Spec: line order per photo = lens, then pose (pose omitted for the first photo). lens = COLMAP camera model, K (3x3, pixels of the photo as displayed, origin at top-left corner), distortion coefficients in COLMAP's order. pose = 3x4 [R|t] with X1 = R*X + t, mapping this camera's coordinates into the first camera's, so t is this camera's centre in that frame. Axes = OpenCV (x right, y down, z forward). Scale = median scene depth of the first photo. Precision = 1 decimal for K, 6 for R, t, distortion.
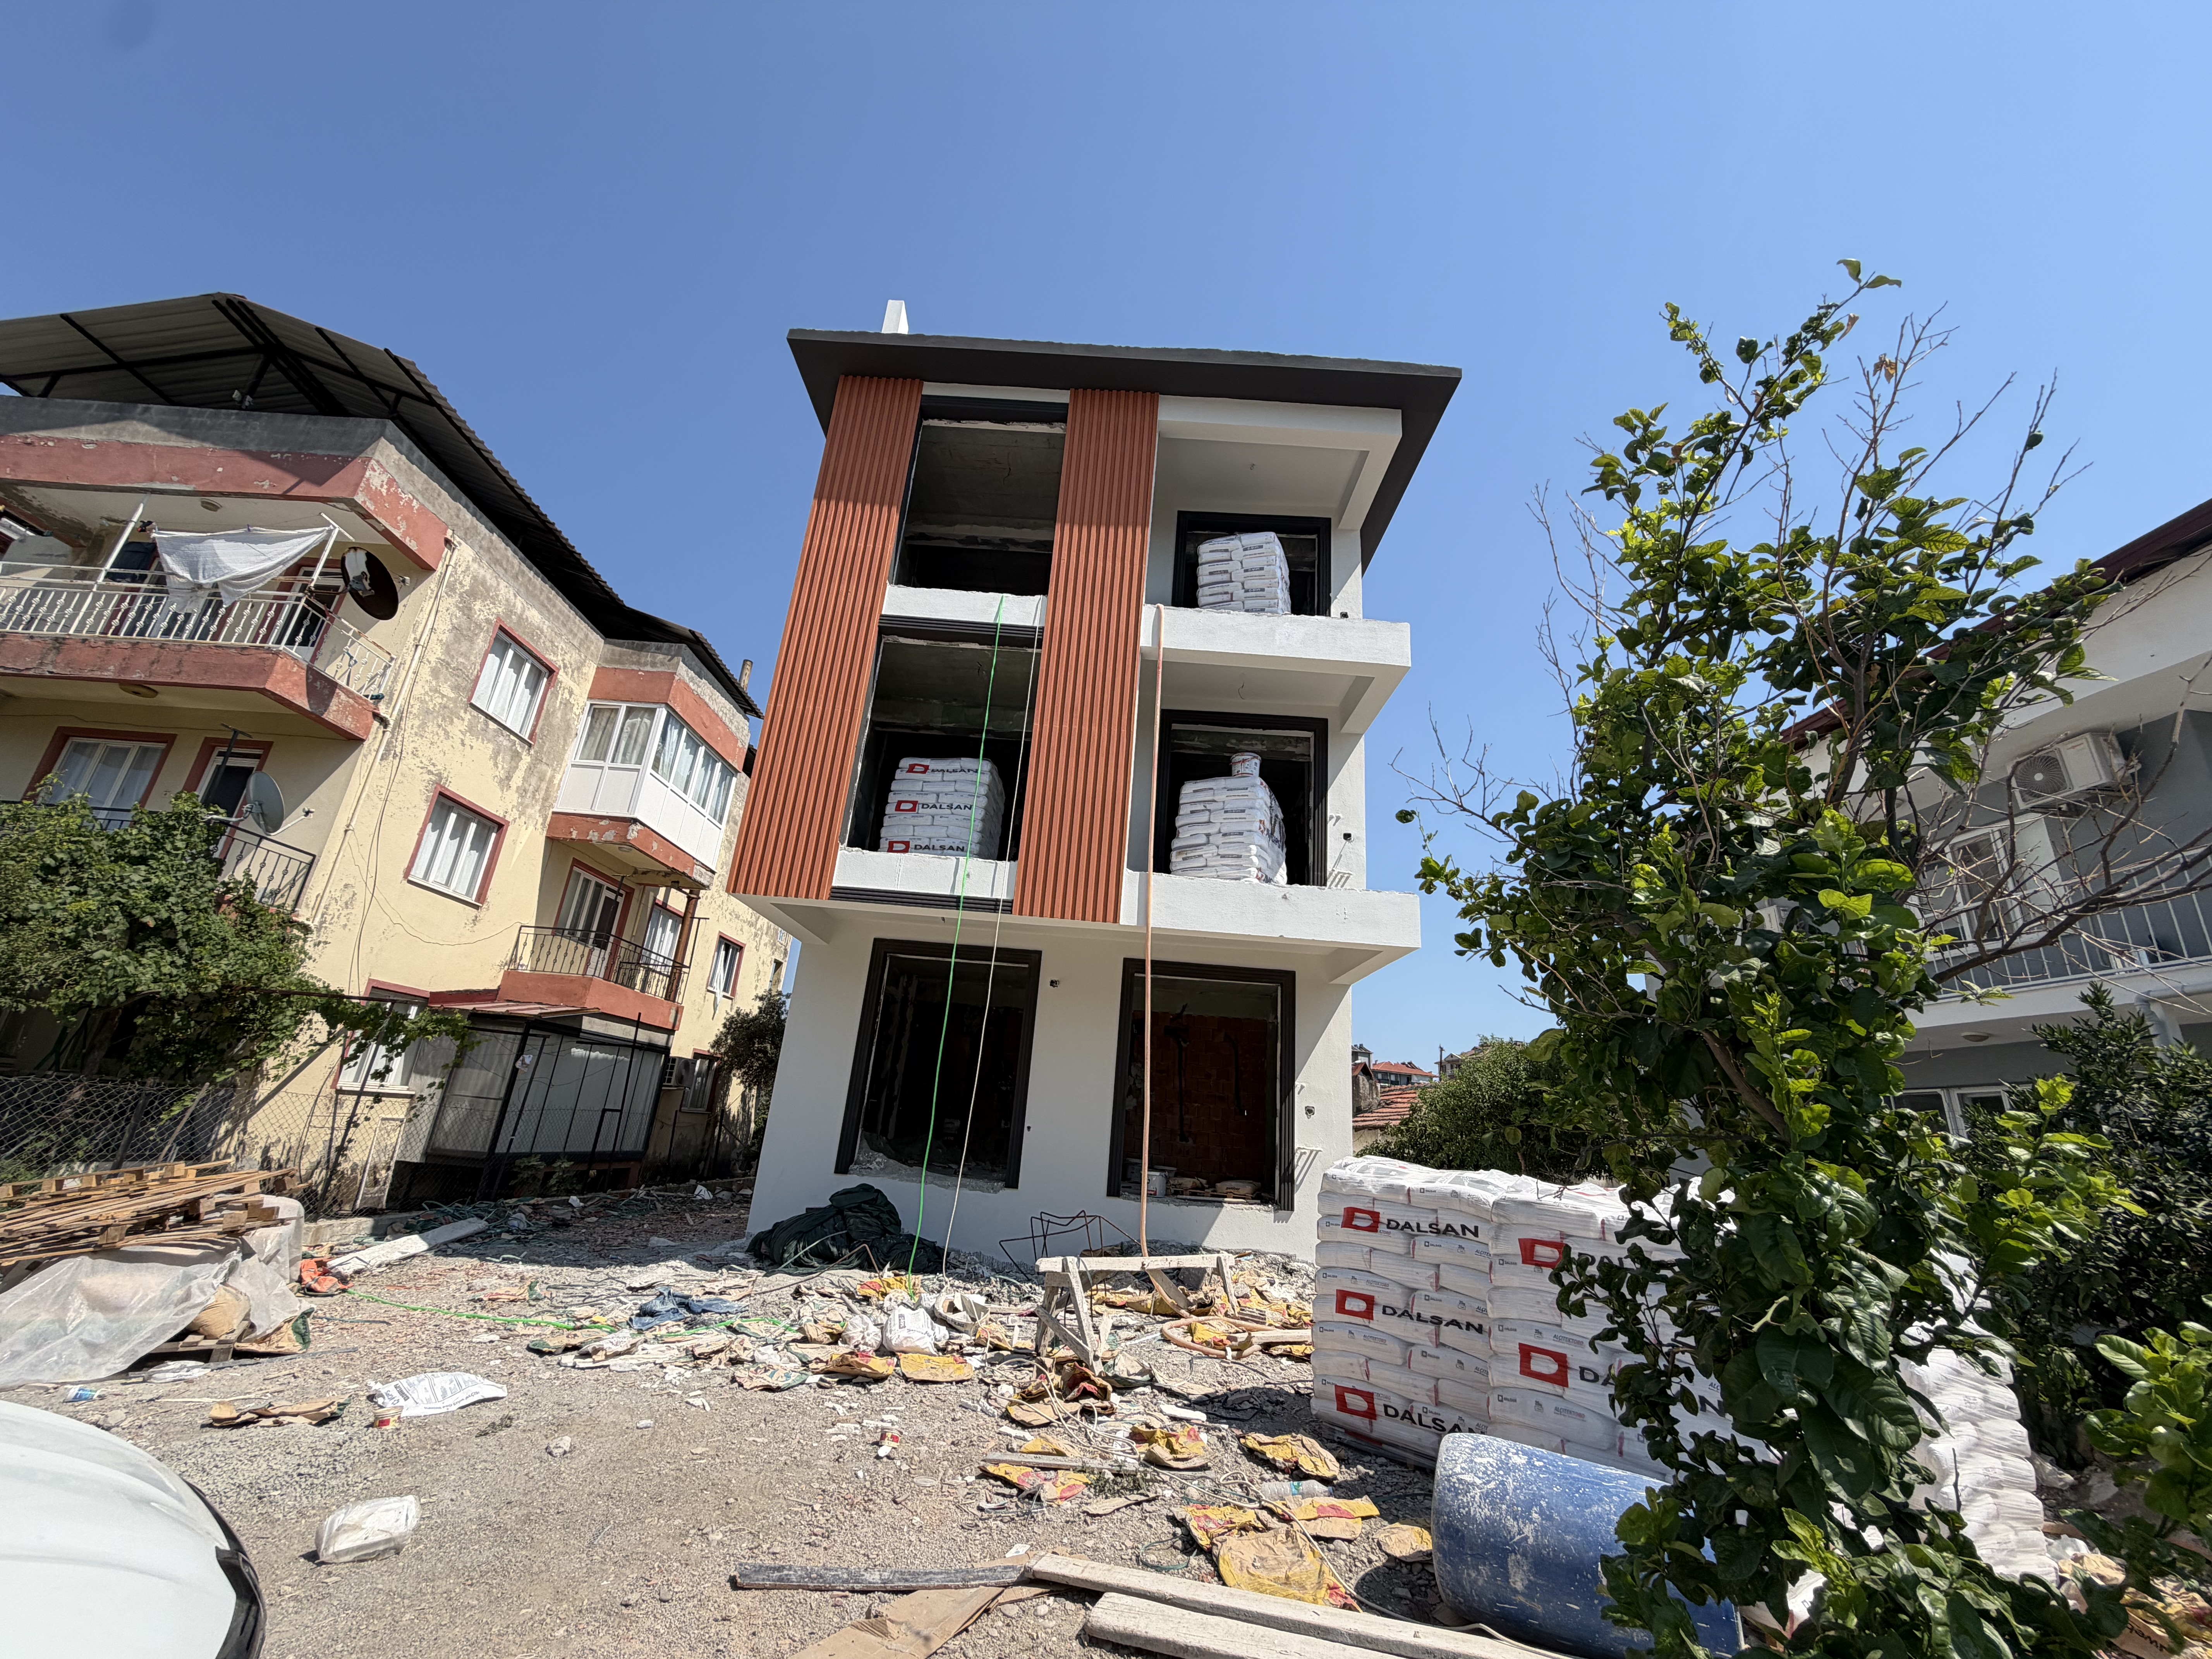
lens RADIAL K [[879.9, 0, 1100.9], [0, 879.9, 833.1], [0, 0, 1]] dist [0.001417, -0.000095]
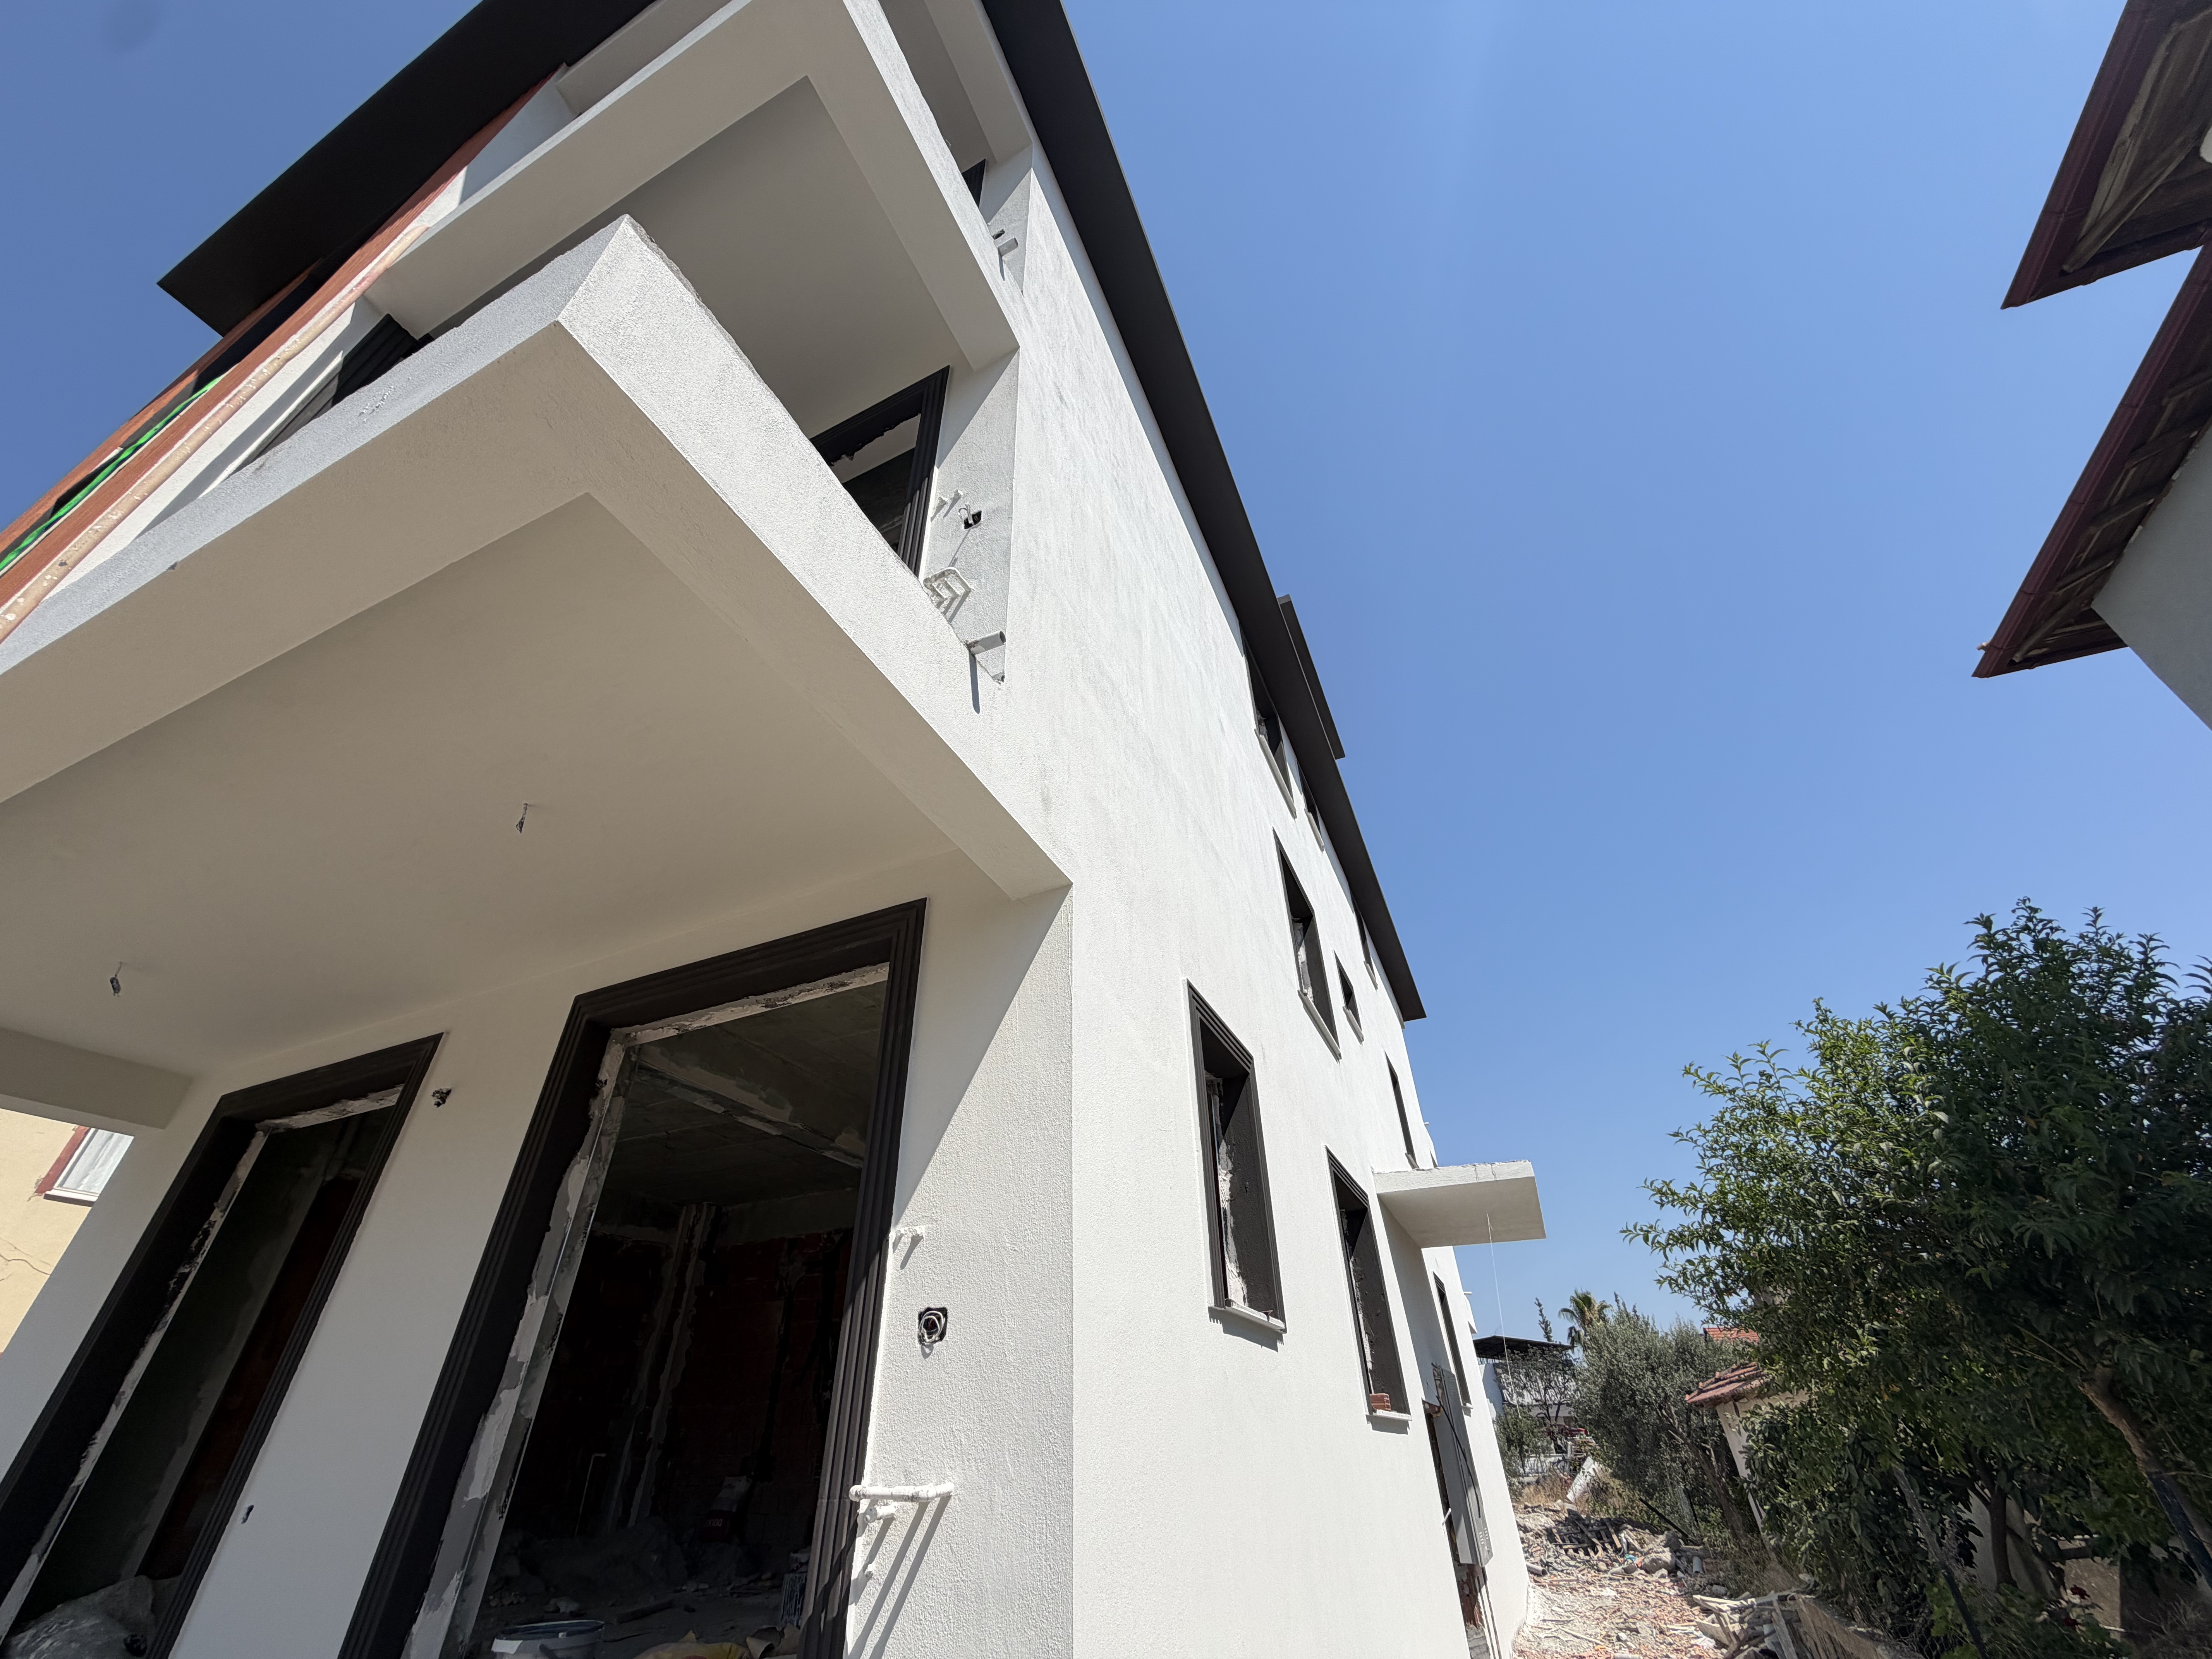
lens RADIAL K [[884.0, 0, 1099.1], [0, 884.0, 846.7], [0, 0, 1]] dist [0.000441, -0.000001]
pose [[0.903564, -0.319332, -0.285656, 0.390481], [0.223892, 0.920355, -0.320655, 0.267113], [0.365300, 0.225776, 0.903095, 0.708966]]
